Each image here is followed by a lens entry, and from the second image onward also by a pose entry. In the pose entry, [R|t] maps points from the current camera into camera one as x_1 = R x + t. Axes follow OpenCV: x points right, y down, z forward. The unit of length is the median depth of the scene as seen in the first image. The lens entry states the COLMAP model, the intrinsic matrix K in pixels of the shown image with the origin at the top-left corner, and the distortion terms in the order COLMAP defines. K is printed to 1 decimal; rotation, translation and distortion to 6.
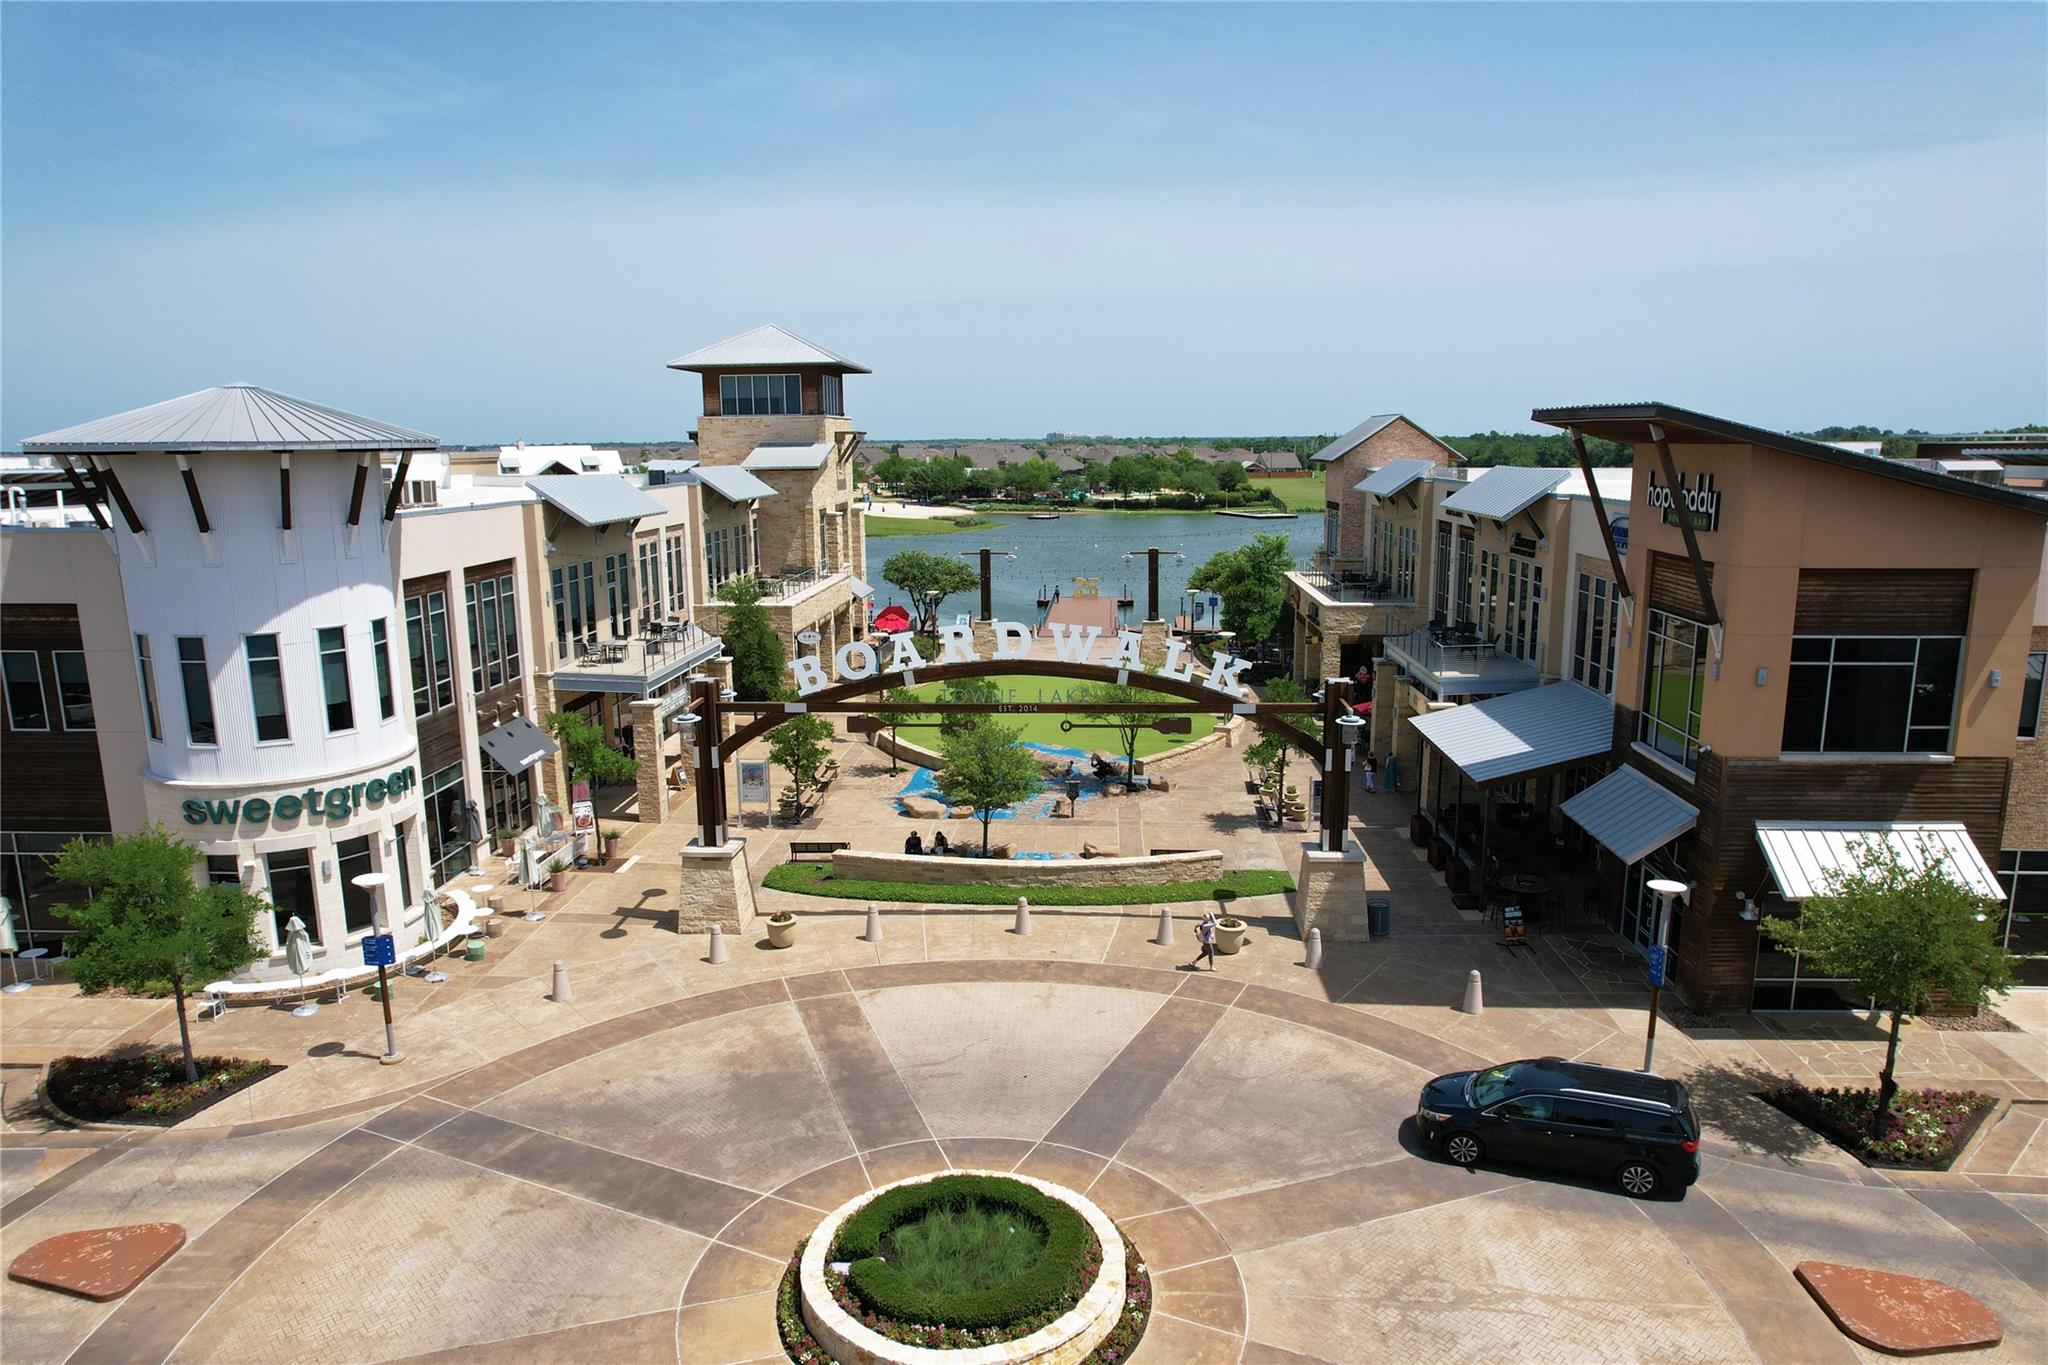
lens RADIAL K [[1305.6, 0, 1024.0], [0, 1305.6, 682.5], [0, 0, 1]] dist [-0.035910, 0.000136]
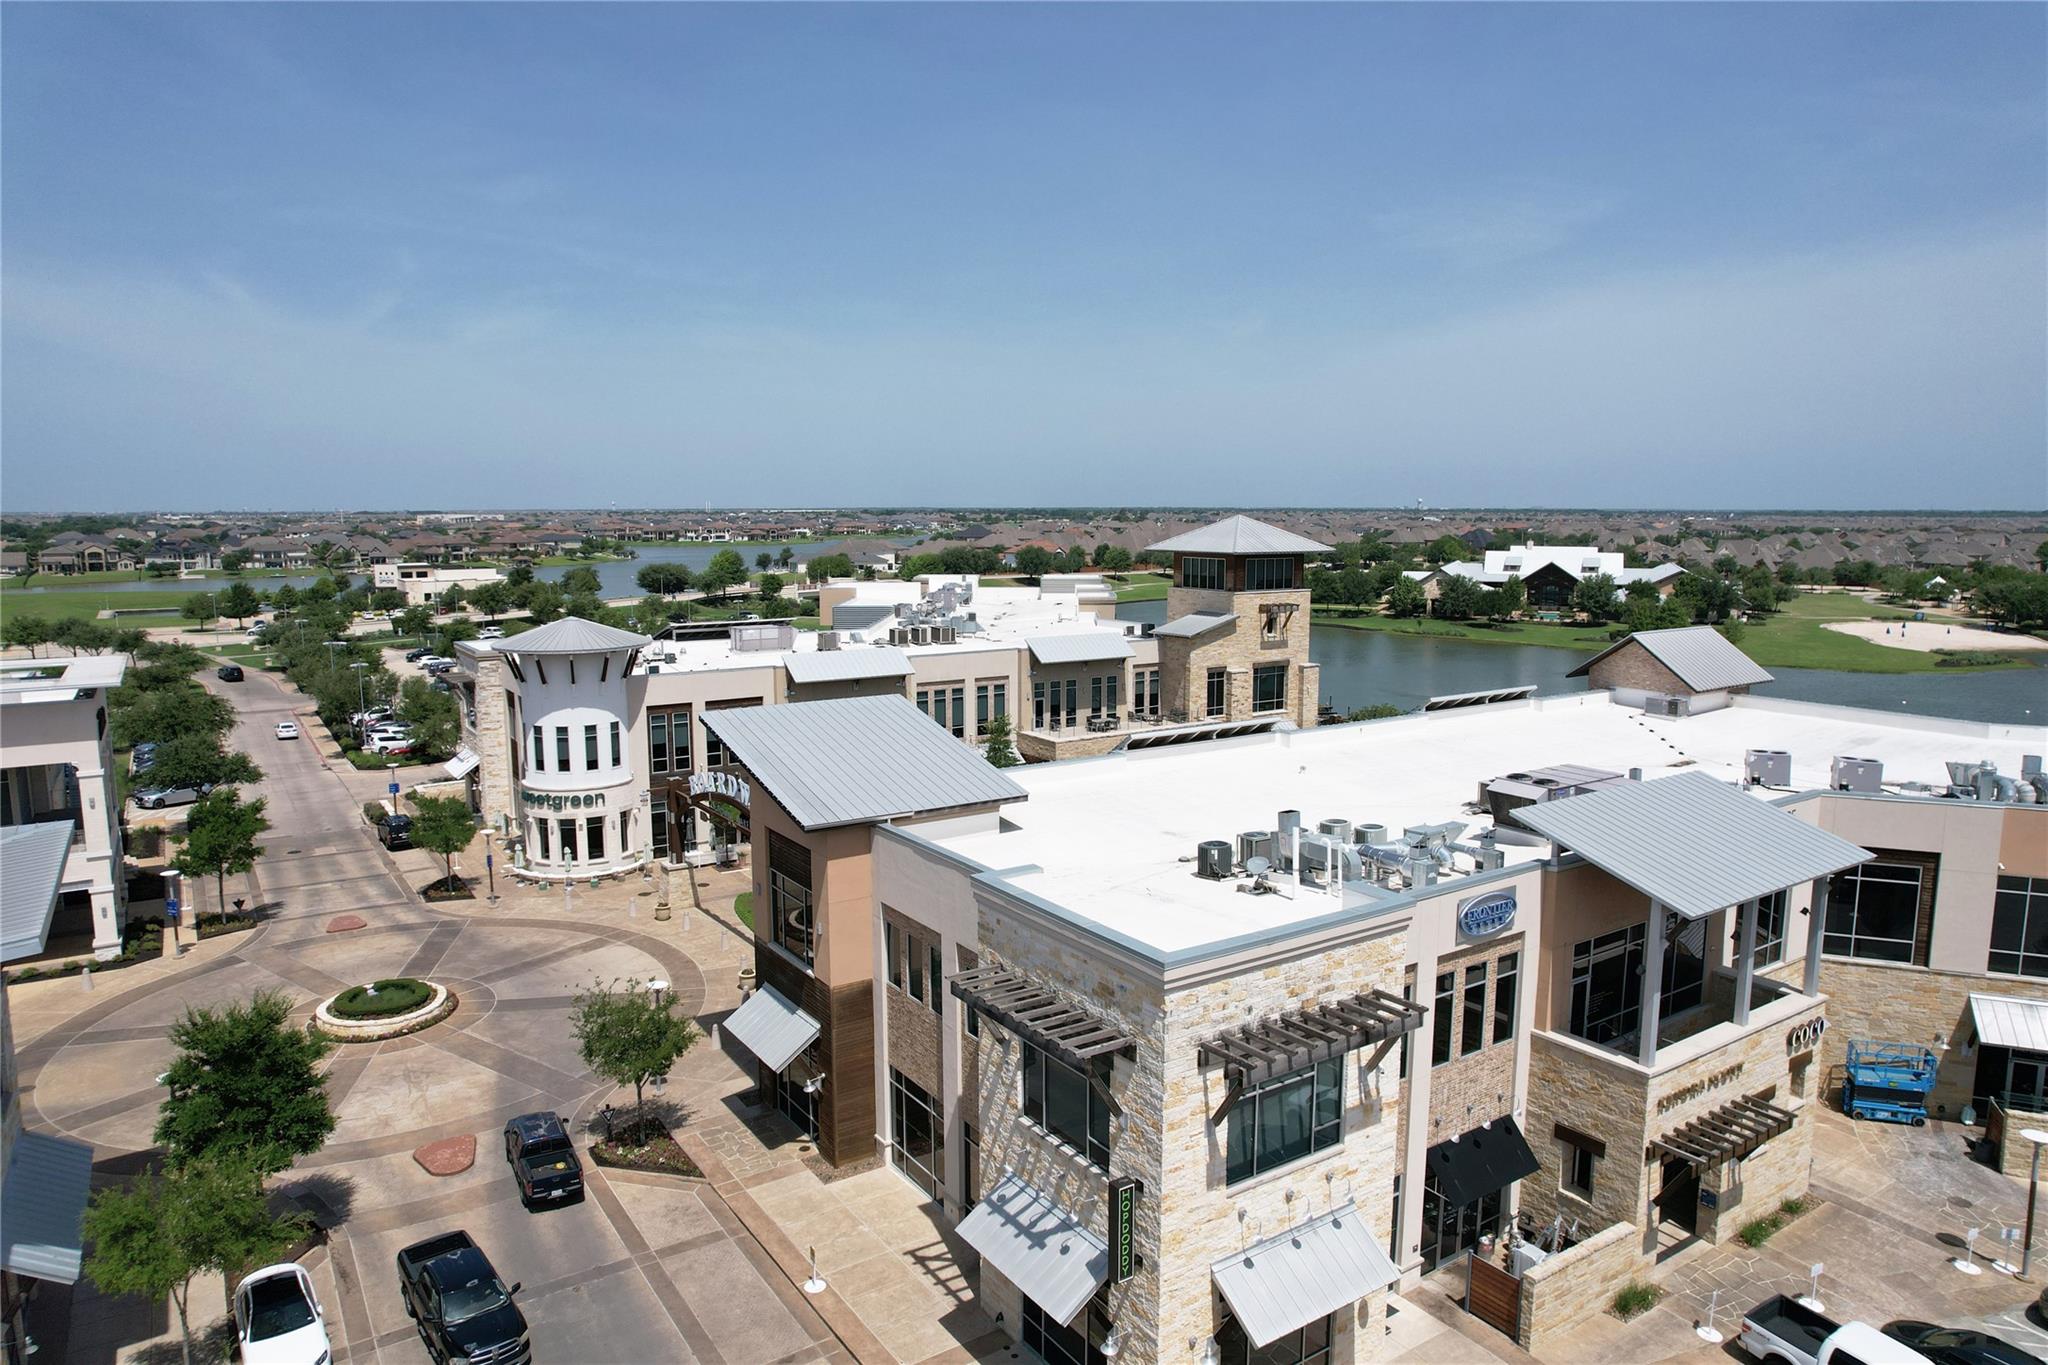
lens RADIAL K [[1300.0, 0, 1024.0], [0, 1300.0, 682.5], [0, 0, 1]] dist [-0.038723, 0.004754]
pose [[0.599638, 0.114499, -0.792038, 1.803723], [-0.150329, 0.988209, 0.029046, -0.315628], [0.786025, 0.101649, 0.609780, 0.231188]]
